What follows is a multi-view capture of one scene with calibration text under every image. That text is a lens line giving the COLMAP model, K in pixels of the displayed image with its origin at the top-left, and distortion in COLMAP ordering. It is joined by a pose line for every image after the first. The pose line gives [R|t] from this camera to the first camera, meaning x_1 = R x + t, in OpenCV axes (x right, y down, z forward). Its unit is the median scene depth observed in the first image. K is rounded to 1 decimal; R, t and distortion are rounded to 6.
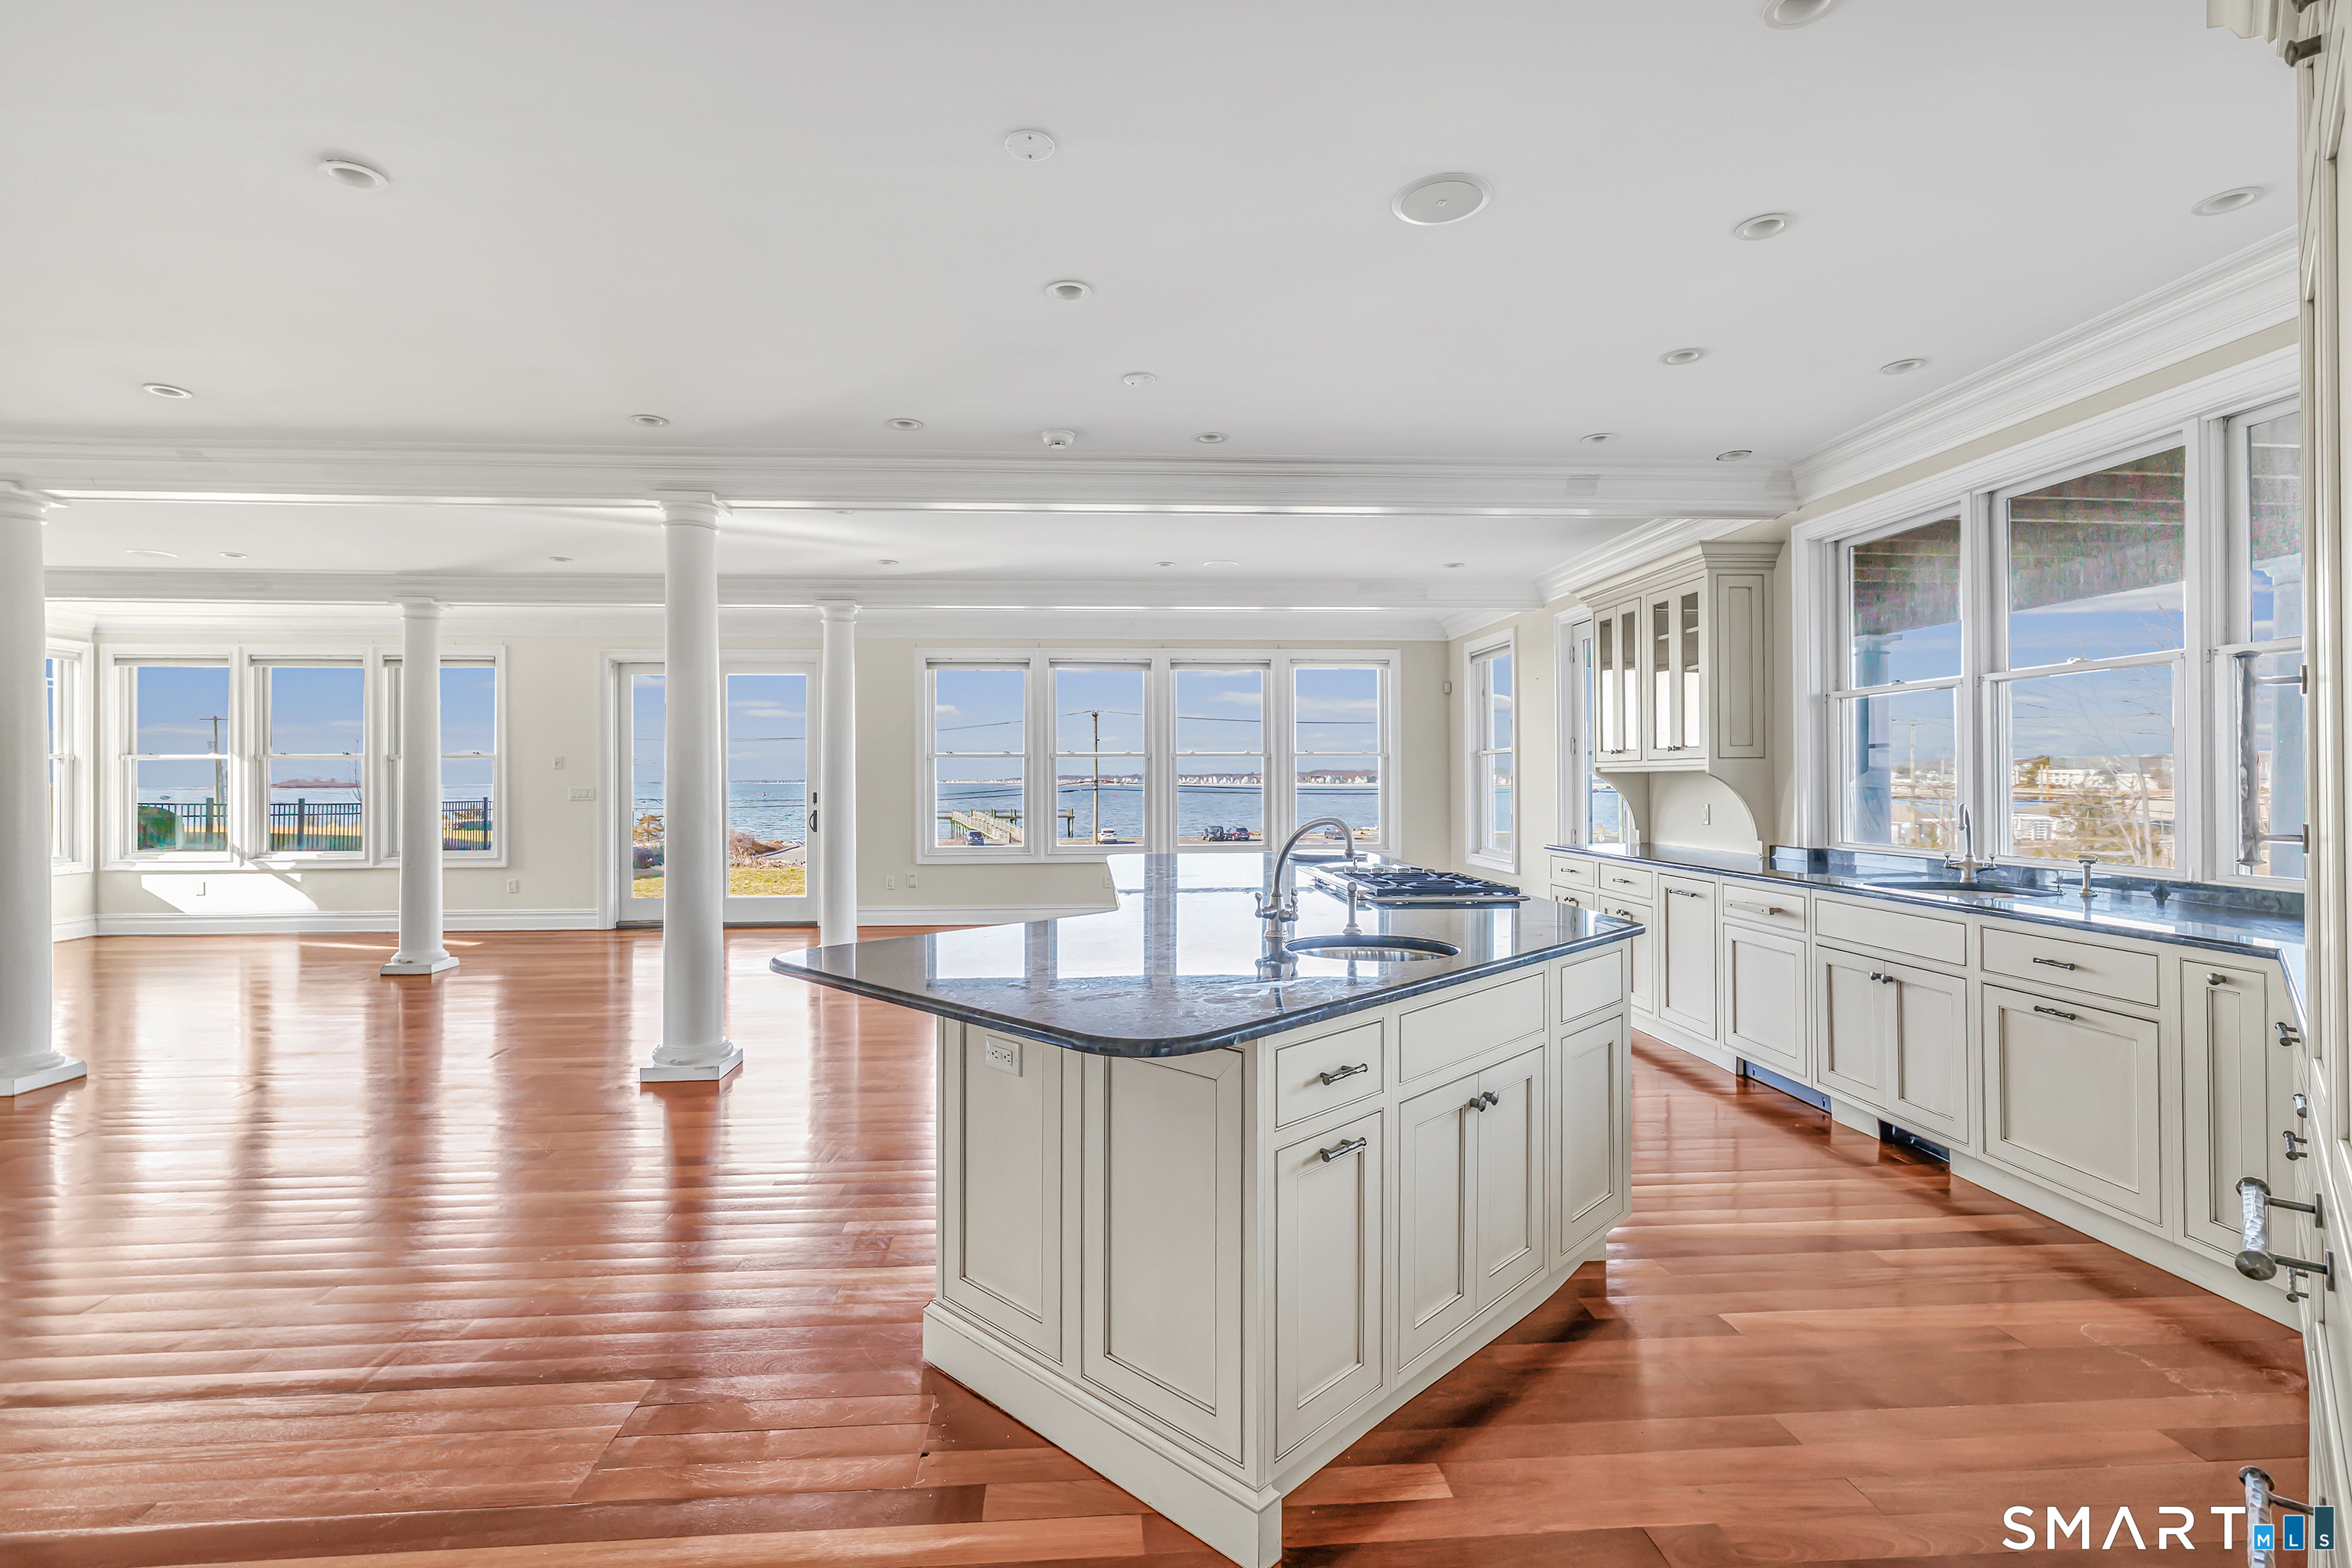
lens RADIAL K [[1105.7, 0, 1182.5], [0, 1105.7, 739.3], [0, 0, 1]] dist [0.001383, 0.000187]
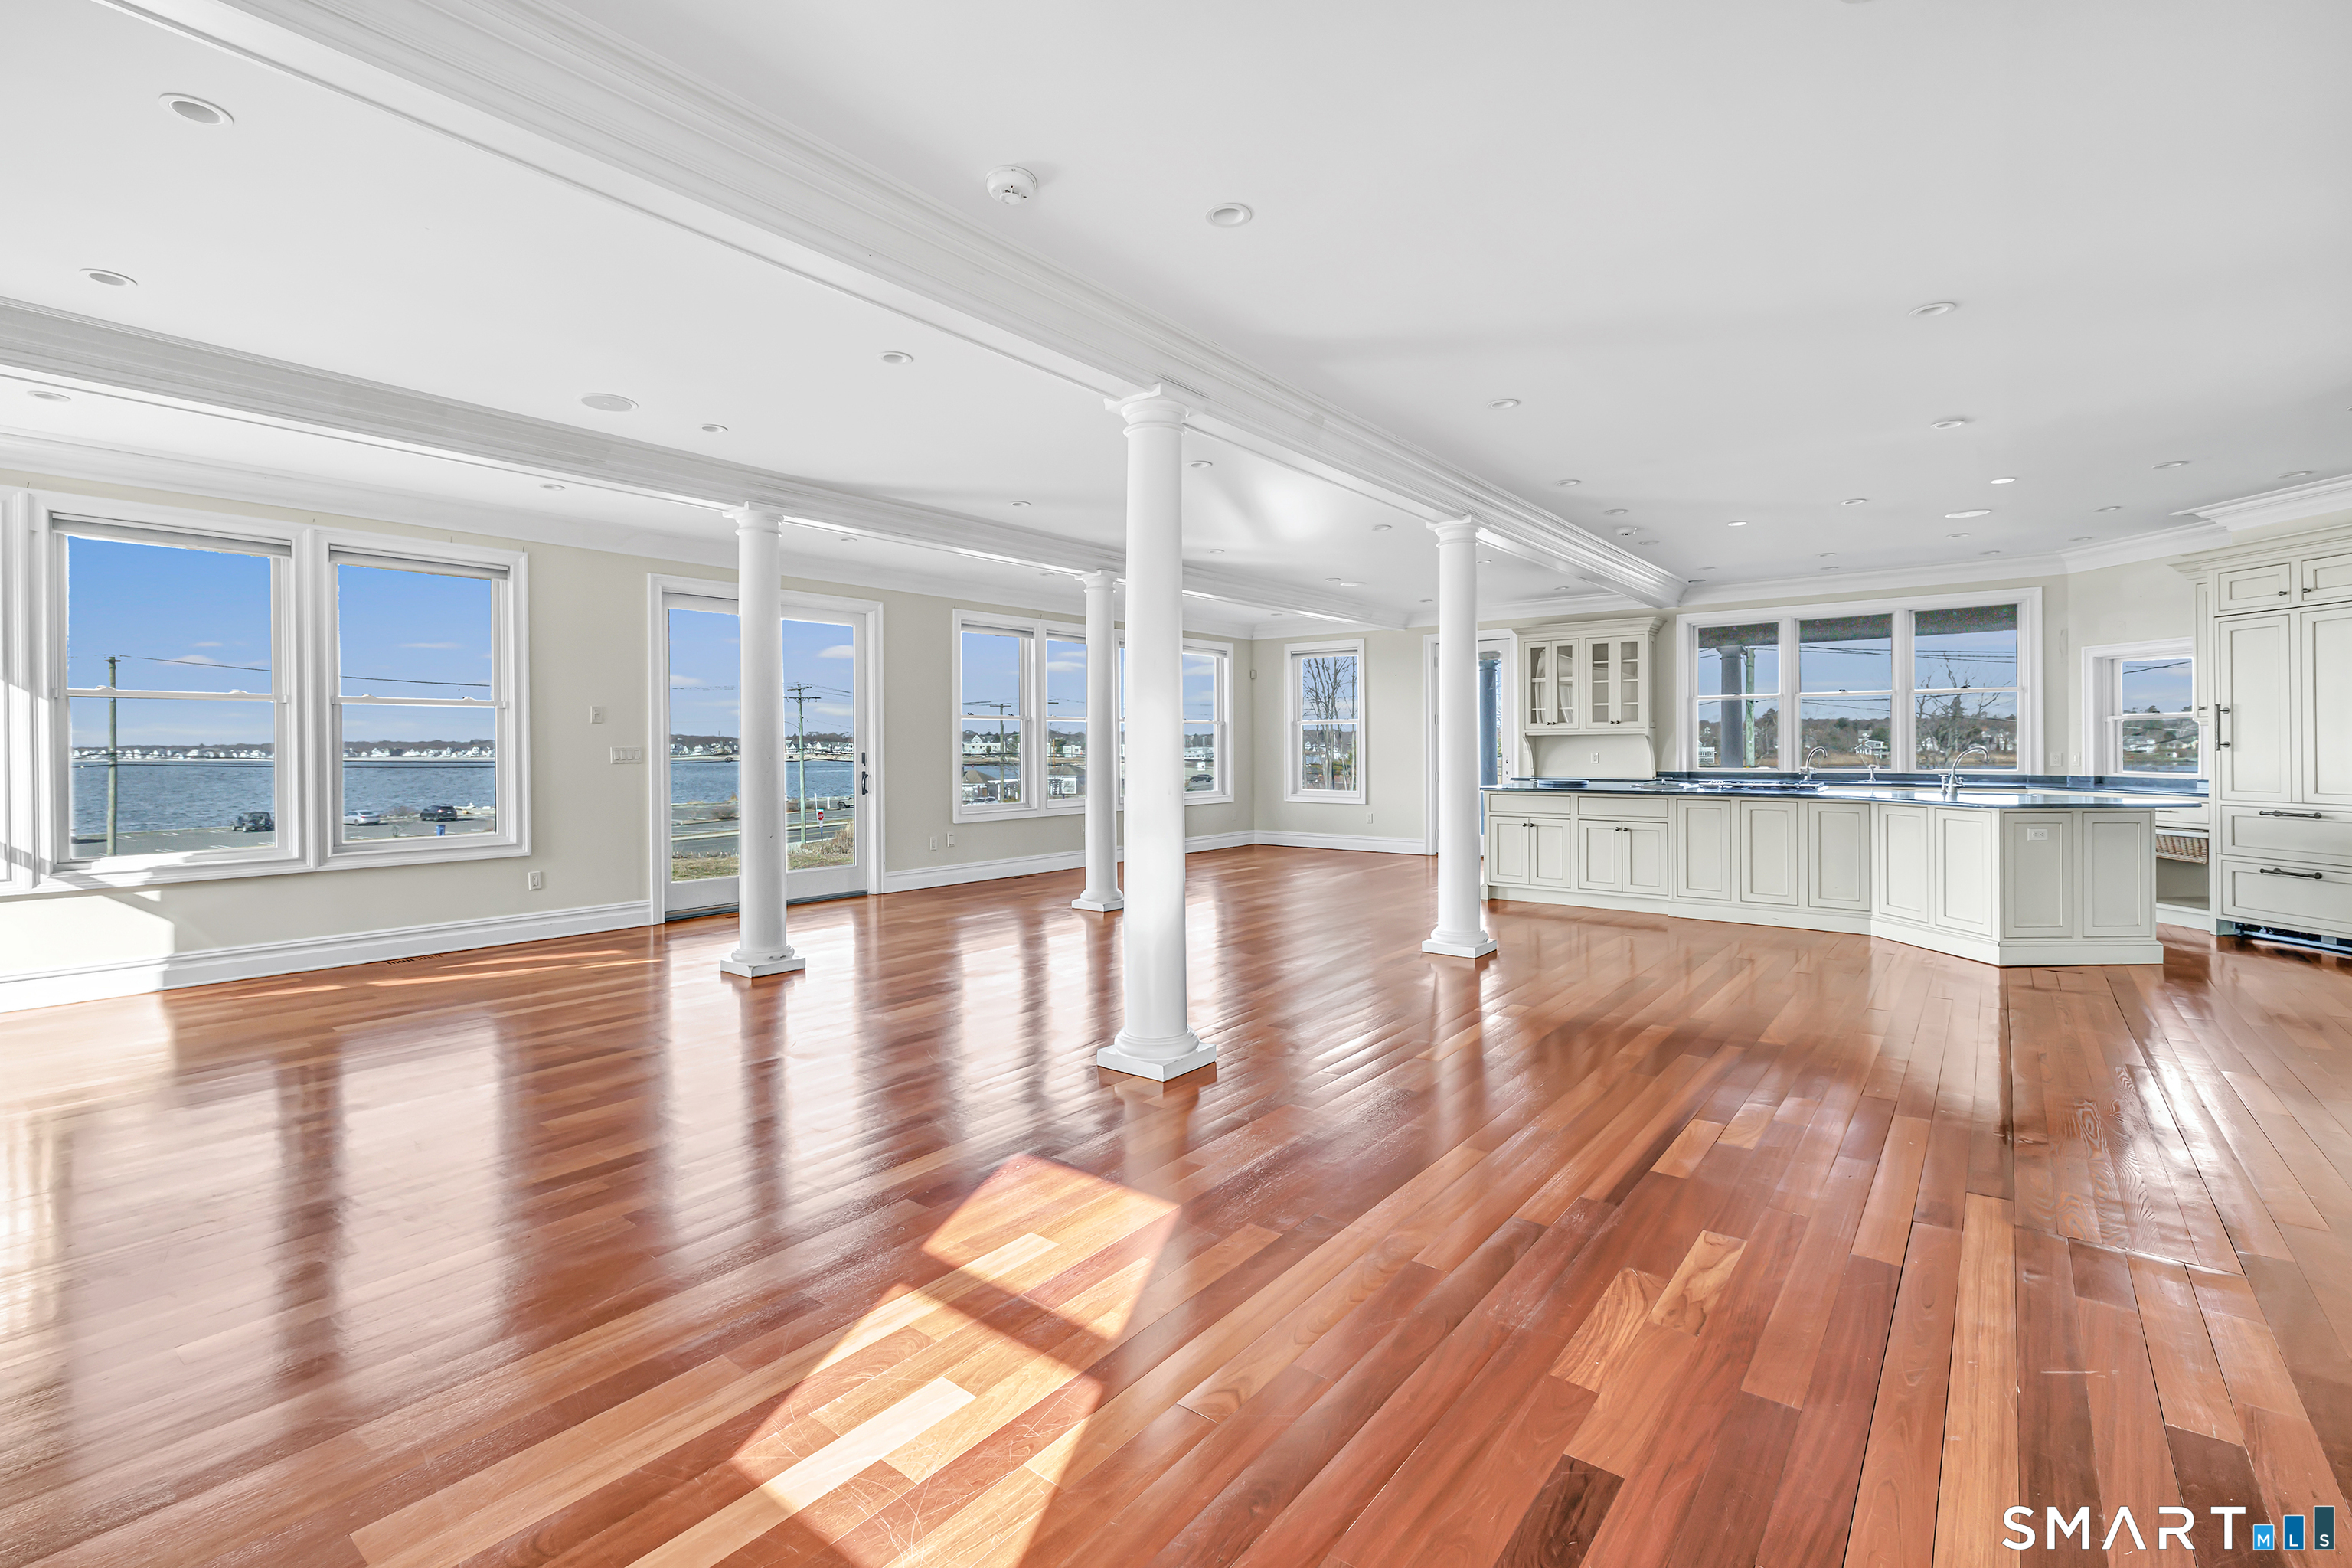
lens RADIAL K [[1064.9, 0, 1179.7], [0, 1064.9, 751.0], [0, 0, 1]] dist [-0.002405, 0.000611]
pose [[0.666439, -0.002008, 0.745557, -0.859109], [-0.024452, 0.999400, 0.024549, 0.018589], [-0.745158, -0.034590, 0.665990, 0.208683]]
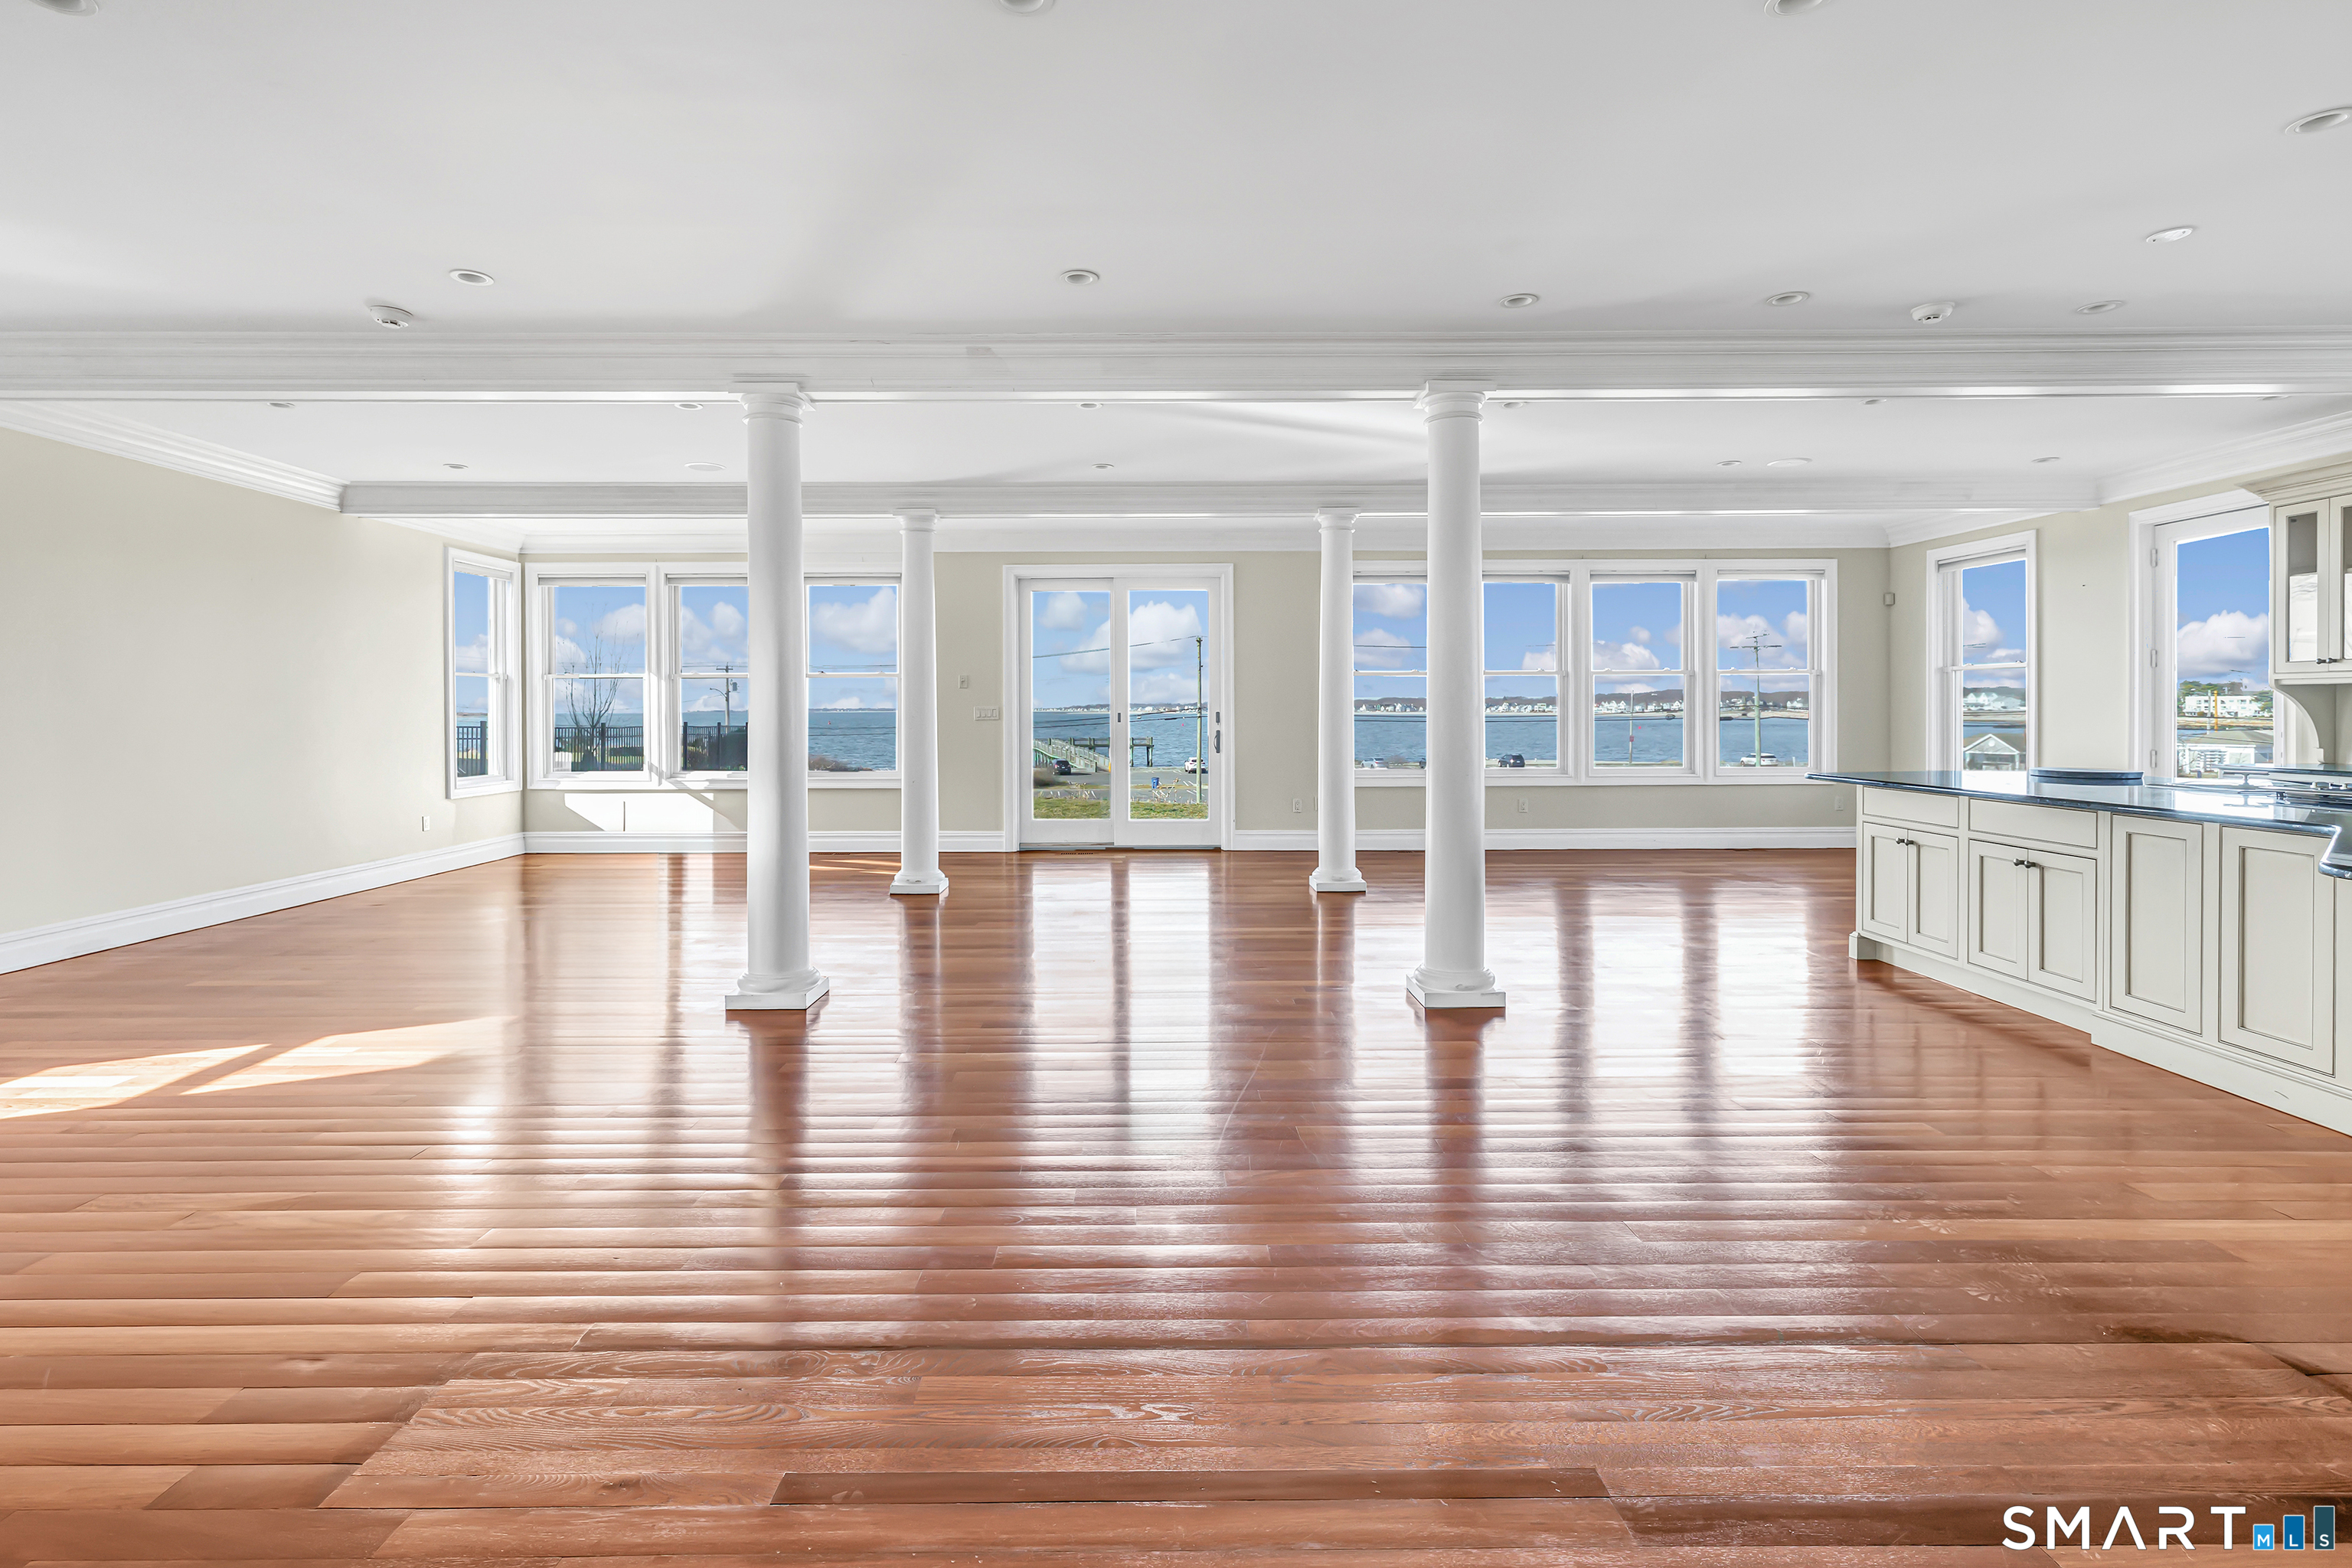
lens RADIAL K [[1143.6, 0, 1153.7], [0, 1143.6, 698.4], [0, 0, 1]] dist [0.000047, 0.000130]
pose [[0.997695, -0.000743, -0.067851, -0.333136], [0.002625, 0.999614, 0.027647, 0.008730], [0.067804, -0.027762, 0.997312, 0.003722]]
